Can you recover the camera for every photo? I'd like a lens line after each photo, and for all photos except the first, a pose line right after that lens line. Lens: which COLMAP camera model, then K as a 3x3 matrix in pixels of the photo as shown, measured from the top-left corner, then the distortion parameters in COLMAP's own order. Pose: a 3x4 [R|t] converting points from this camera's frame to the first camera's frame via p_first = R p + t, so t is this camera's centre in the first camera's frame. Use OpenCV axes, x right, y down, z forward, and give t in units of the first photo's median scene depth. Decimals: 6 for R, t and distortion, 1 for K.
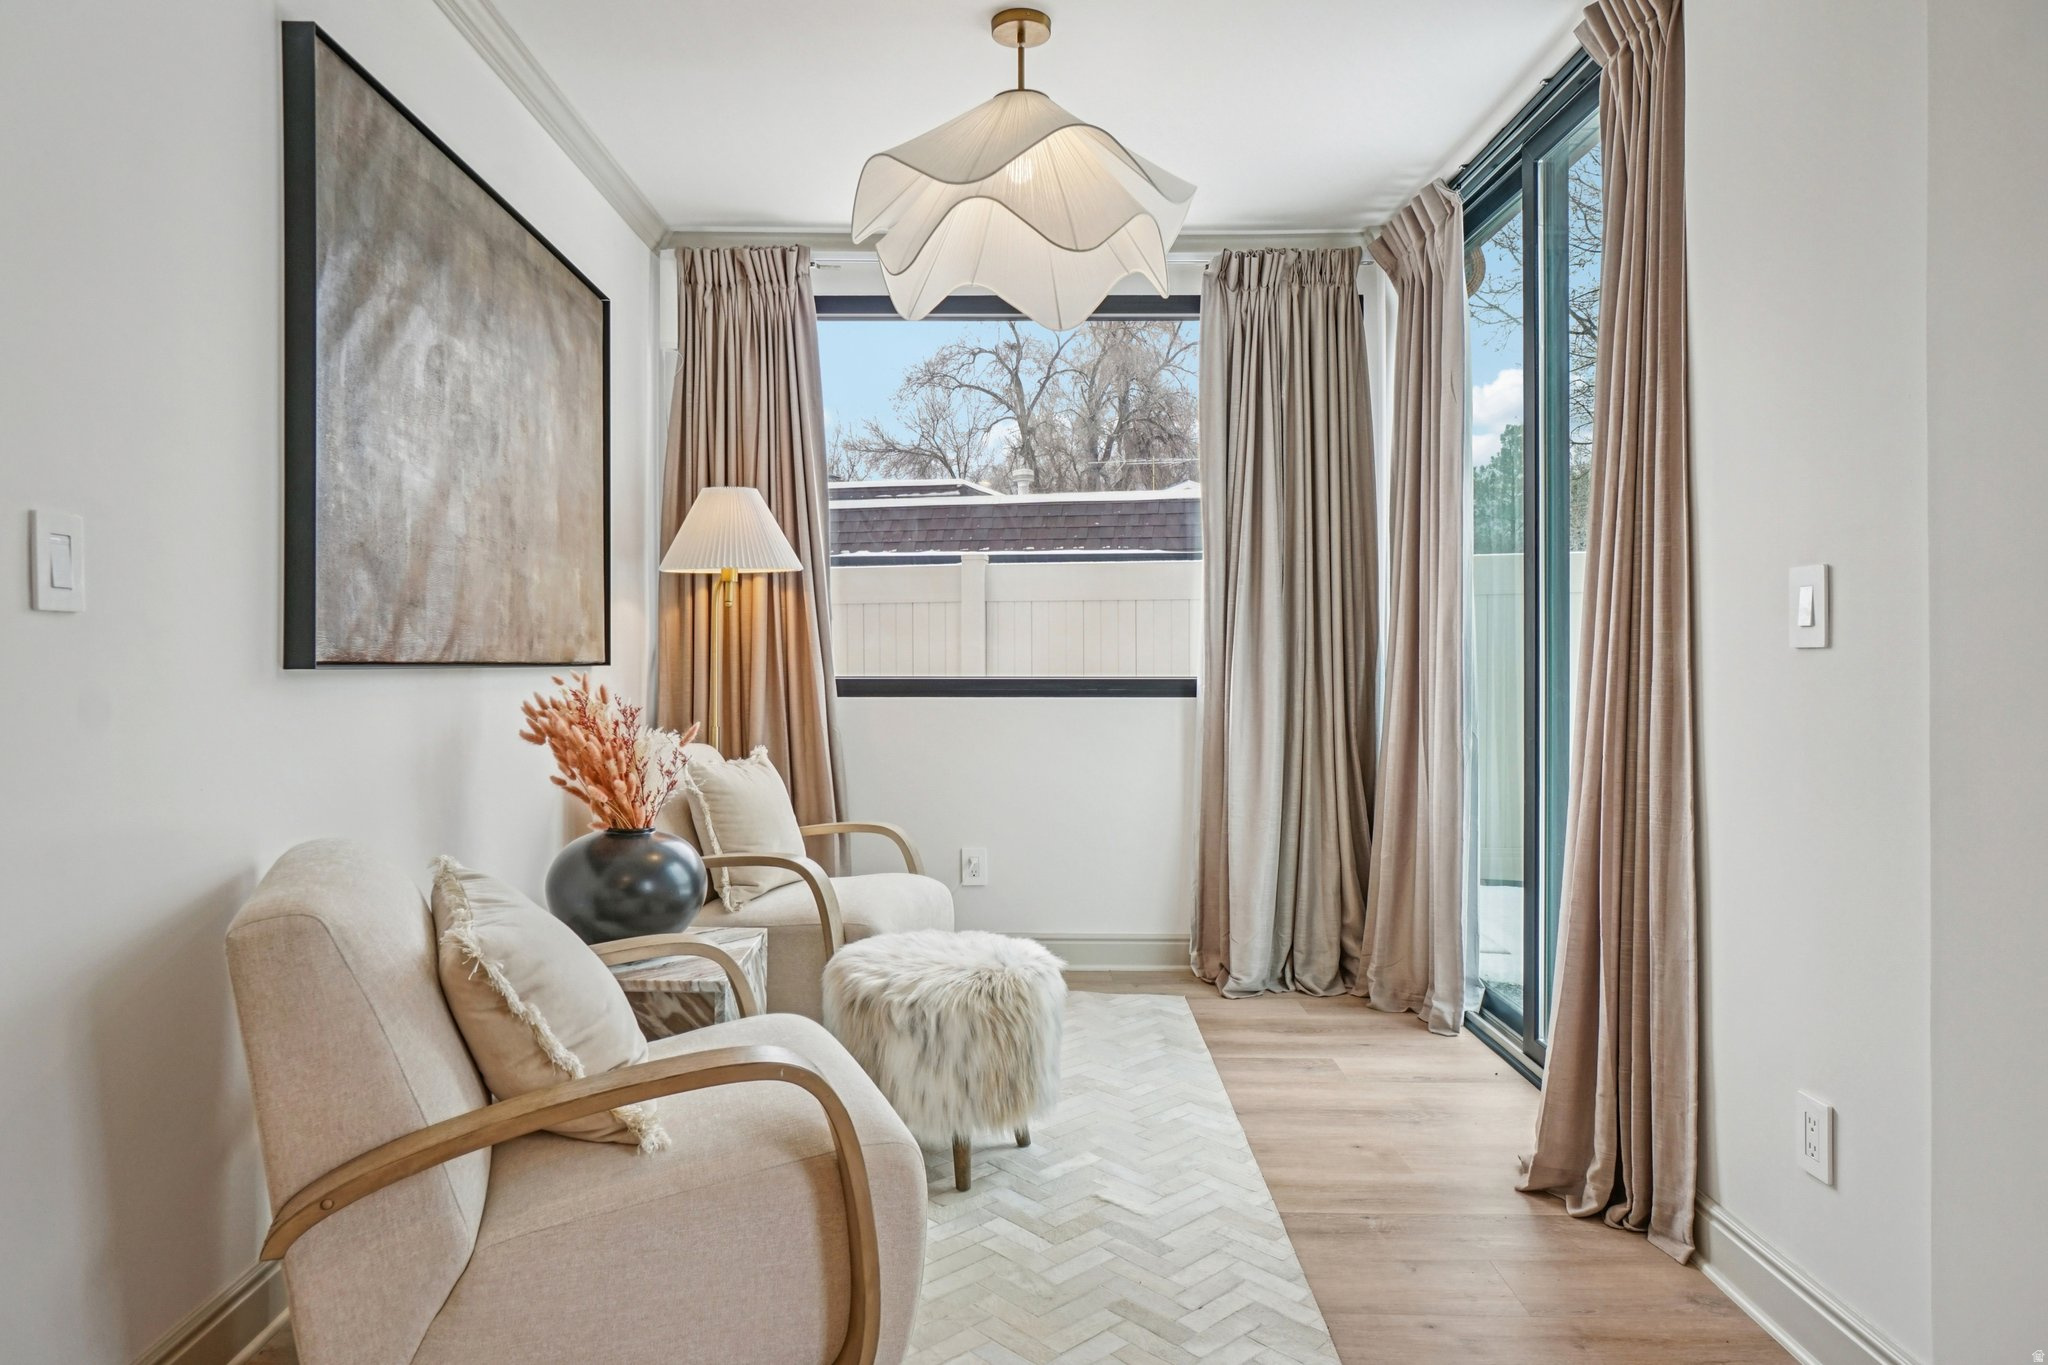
lens RADIAL K [[1289.7, 0, 958.7], [0, 1289.7, 630.5], [0, 0, 1]] dist [-0.001957, 0.001176]
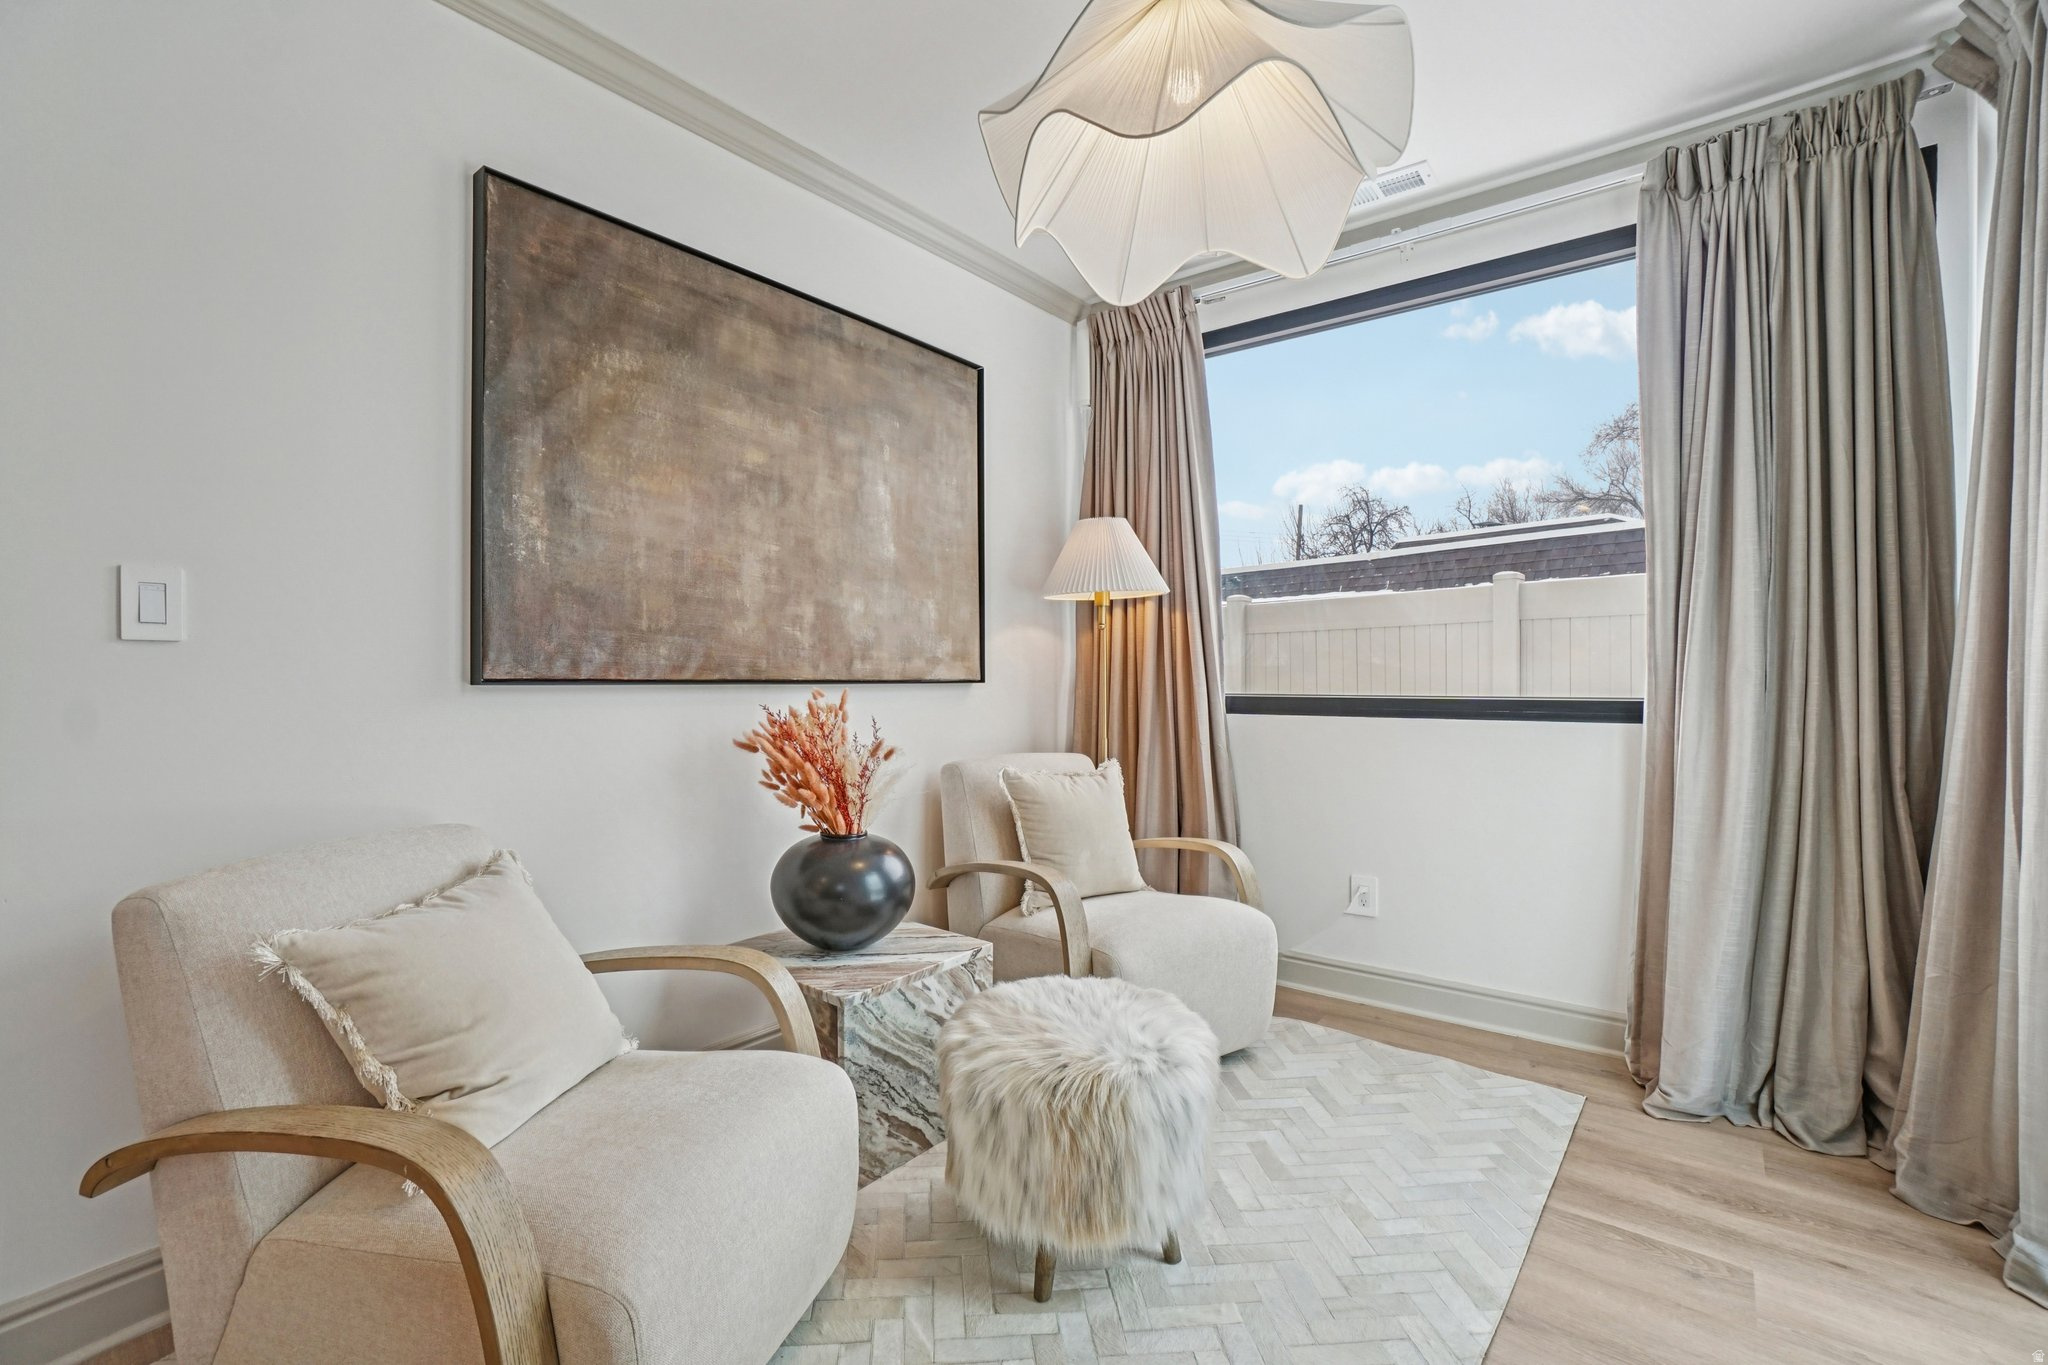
lens RADIAL K [[904.0, 0, 977.3], [0, 904.0, 675.0], [0, 0, 1]] dist [-0.059124, 0.019415]
pose [[0.780646, -0.004079, -0.624960, 0.217913], [0.015572, 0.999795, 0.012926, 0.009003], [0.624779, -0.019822, 0.780550, 0.342107]]
